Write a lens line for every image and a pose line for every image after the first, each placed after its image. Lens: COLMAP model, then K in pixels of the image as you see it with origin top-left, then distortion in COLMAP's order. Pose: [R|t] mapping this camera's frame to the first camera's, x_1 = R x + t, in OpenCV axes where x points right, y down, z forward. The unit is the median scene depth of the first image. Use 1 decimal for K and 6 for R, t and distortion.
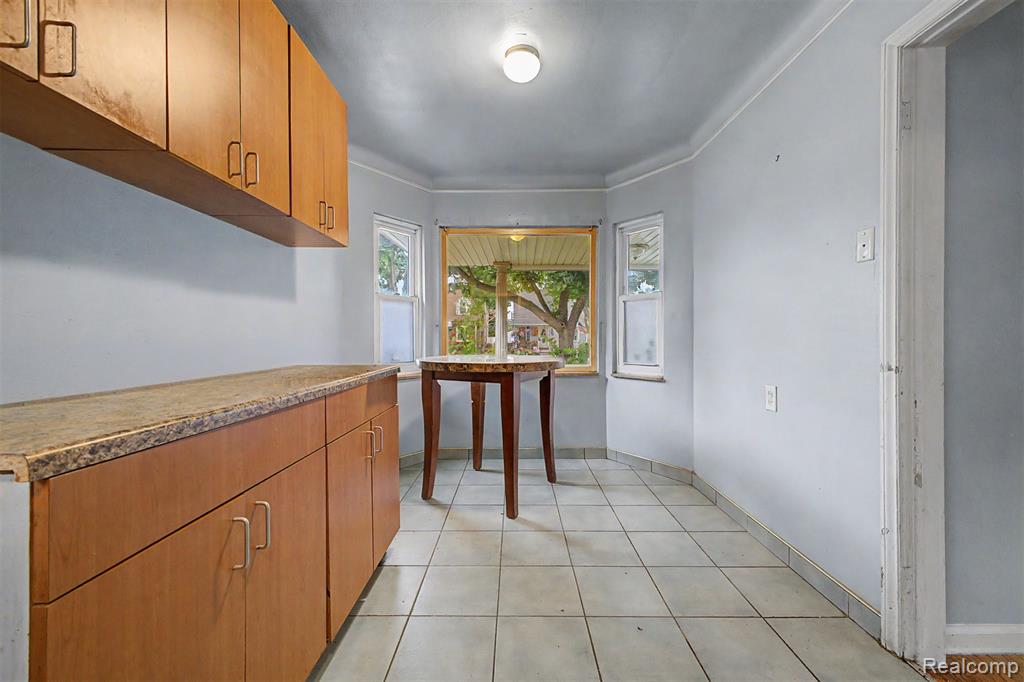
lens RADIAL K [[403.1, 0, 510.6], [0, 403.1, 339.3], [0, 0, 1]] dist [0.018990, -0.007604]
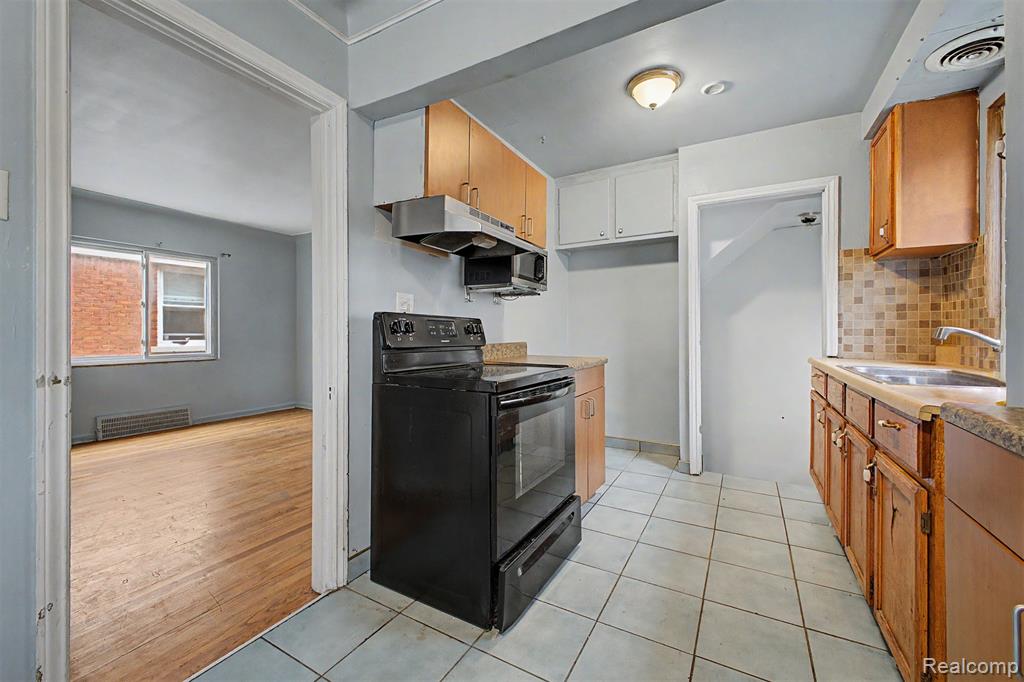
lens RADIAL K [[415.3, 0, 511.5], [0, 415.3, 330.2], [0, 0, 1]] dist [0.009097, -0.000539]
pose [[-0.872692, 0.008832, 0.488191, -0.074825], [0.007354, 0.999961, -0.004946, -0.004782], [-0.488215, -0.000726, -0.872723, 0.588794]]
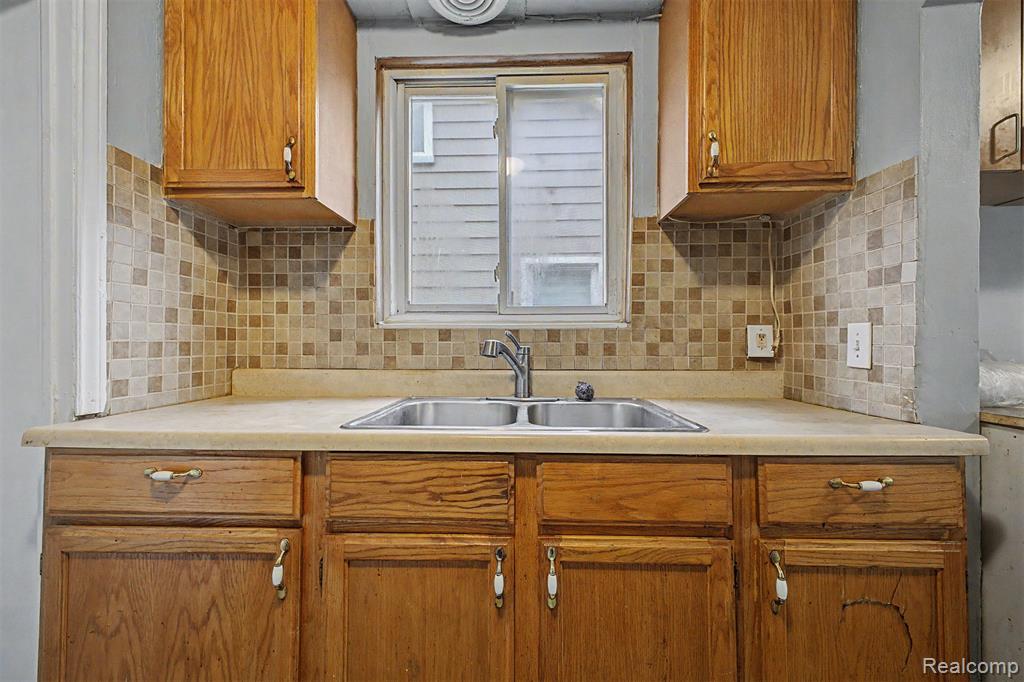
lens RADIAL K [[403.4, 0, 513.4], [0, 403.4, 338.0], [0, 0, 1]] dist [0.008535, 0.000009]
pose [[-0.024992, -0.002032, -0.999686, 0.084692], [-0.000844, 0.999998, -0.002011, -0.009607], [0.999687, 0.000794, -0.024994, -0.192826]]
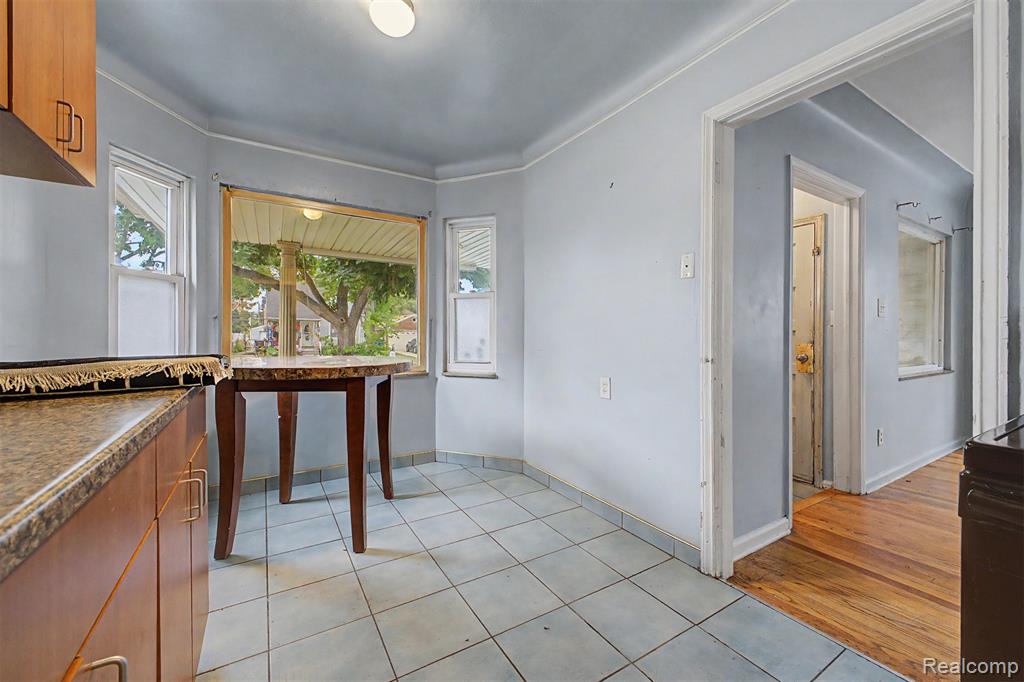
lens RADIAL K [[408.5, 0, 512.8], [0, 408.5, 335.6], [0, 0, 1]] dist [0.020024, -0.007425]
pose [[0.848186, 0.005049, 0.529674, -0.148118], [-0.003781, 0.999987, -0.003477, -0.001271], [-0.529685, 0.000946, 0.848194, 0.093671]]
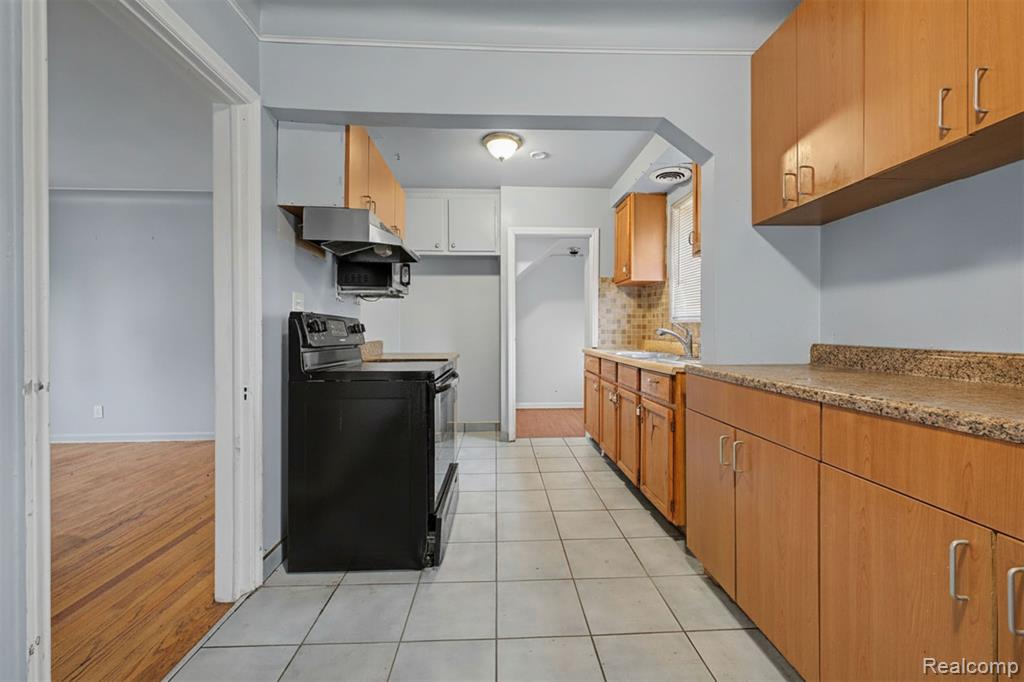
lens RADIAL K [[414.2, 0, 512.2], [0, 414.2, 333.0], [0, 0, 1]] dist [0.015369, -0.000430]
pose [[-0.998783, 0.006079, -0.048954, 0.098432], [0.005744, 0.999959, 0.006978, -0.006377], [0.048994, 0.006689, -0.998777, 0.798349]]
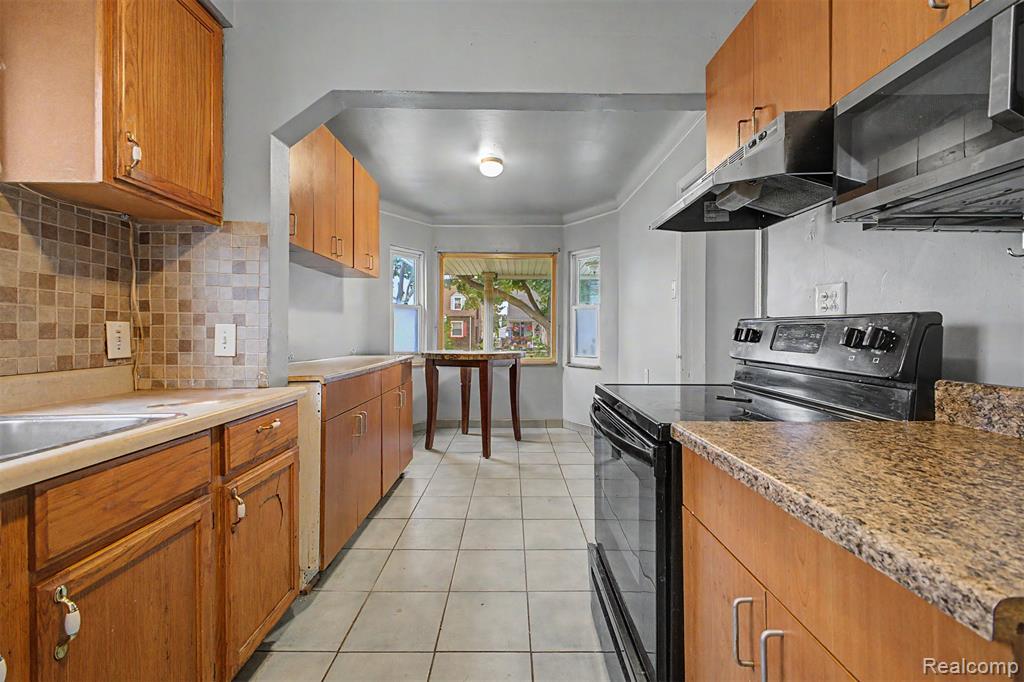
lens RADIAL K [[408.5, 0, 512.8], [0, 408.5, 335.6], [0, 0, 1]] dist [0.020024, -0.007425]
pose [[0.999869, 0.005637, 0.015158, 0.061892], [-0.005683, 0.999979, 0.003005, -0.013319], [-0.015141, -0.003090, 0.999881, -0.419230]]
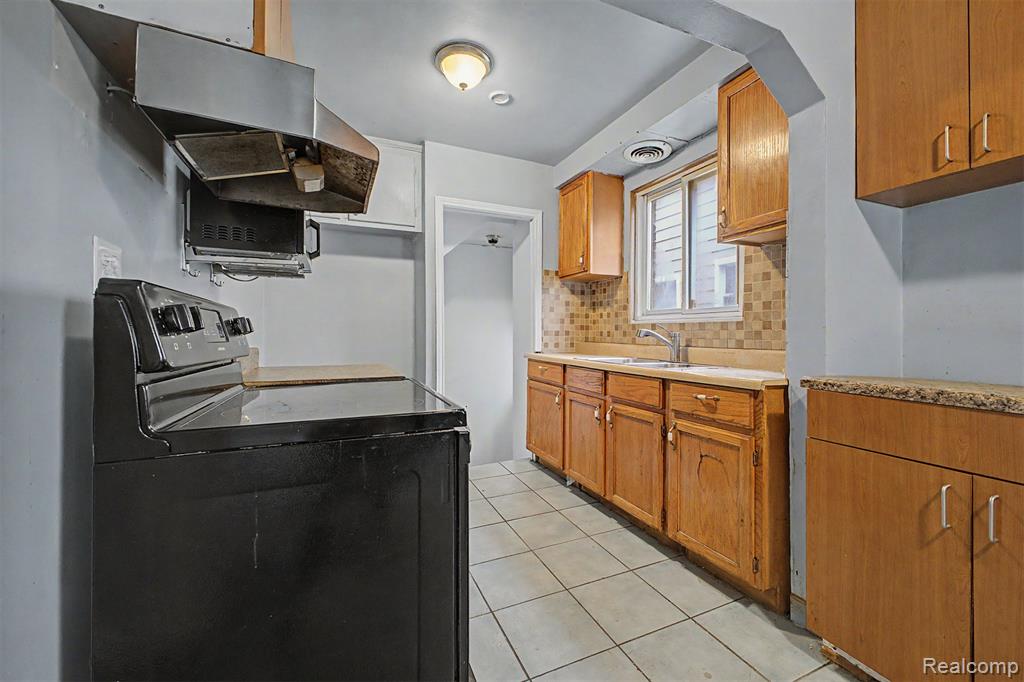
lens RADIAL K [[408.5, 0, 512.8], [0, 408.5, 335.6], [0, 0, 1]] dist [0.020024, -0.007425]
pose [[-0.913785, 0.007866, -0.406123, 0.285185], [0.004069, 0.999940, 0.010212, -0.004753], [0.406178, 0.007679, -0.913762, 0.461359]]
